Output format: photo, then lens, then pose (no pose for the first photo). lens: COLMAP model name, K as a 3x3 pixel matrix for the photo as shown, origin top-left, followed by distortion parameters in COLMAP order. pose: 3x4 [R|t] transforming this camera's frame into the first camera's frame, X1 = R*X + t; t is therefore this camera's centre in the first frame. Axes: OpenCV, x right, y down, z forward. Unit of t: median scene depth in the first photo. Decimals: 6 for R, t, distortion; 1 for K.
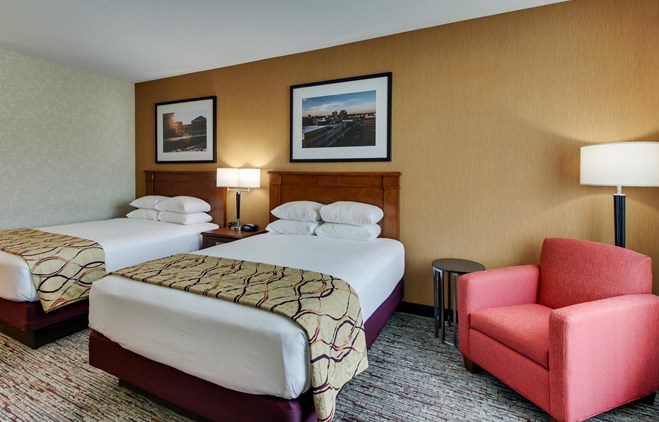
lens RADIAL K [[305.6, 0, 336.1], [0, 305.6, 183.9], [0, 0, 1]] dist [0.005342, -0.004537]
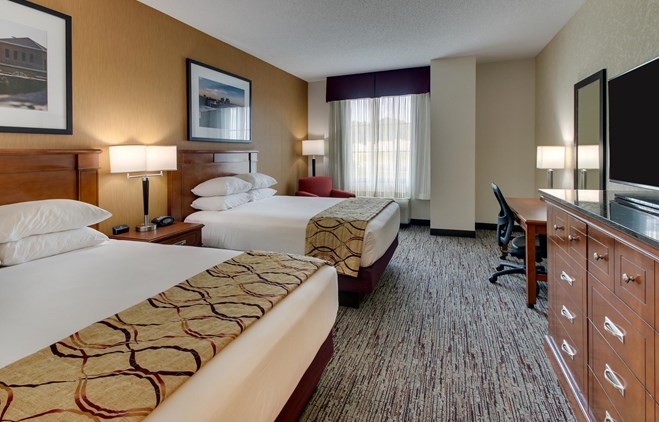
lens RADIAL K [[324.4, 0, 312.2], [0, 324.4, 168.8], [0, 0, 1]] dist [0.002918, -0.002744]
pose [[-0.028303, -0.059309, 0.997838, -1.098916], [0.037407, 0.997476, 0.060348, -0.026945], [-0.998899, 0.039034, -0.026013, 0.617237]]
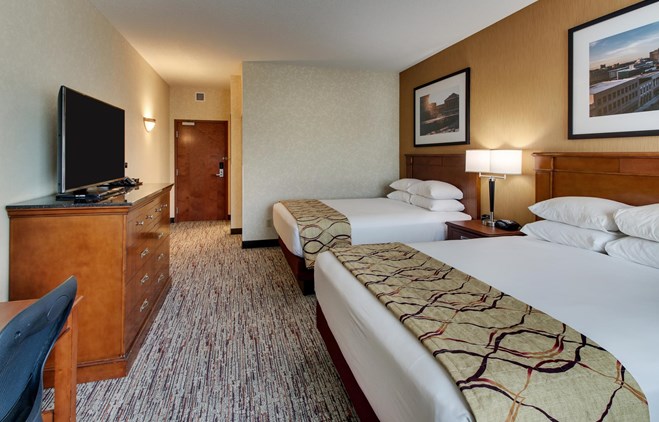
lens RADIAL K [[324.4, 0, 324.2], [0, 324.4, 159.5], [0, 0, 1]] dist [0.002918, -0.002744]
pose [[0.641865, -0.000495, -0.766817, 0.056142], [-0.019058, 0.999681, -0.016598, -0.002370], [0.766581, 0.025268, 0.641651, 0.100317]]
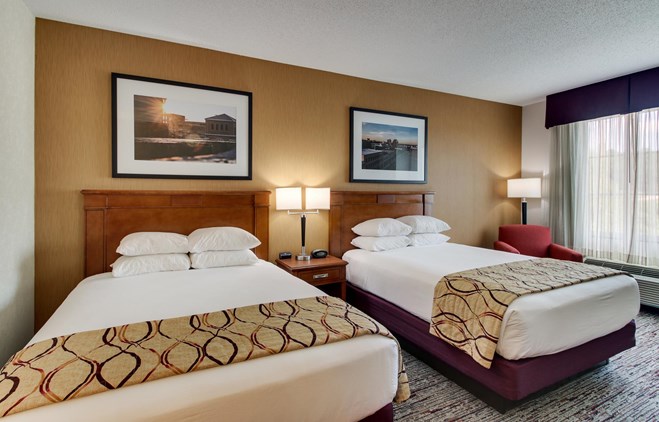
lens RADIAL K [[305.6, 0, 303.0], [0, 305.6, 201.9], [0, 0, 1]] dist [0.005342, -0.004537]
pose [[0.652864, -0.028647, 0.756933, -0.966246], [0.029963, 0.999479, 0.011983, -0.020450], [-0.756882, 0.014857, 0.653383, 0.432859]]
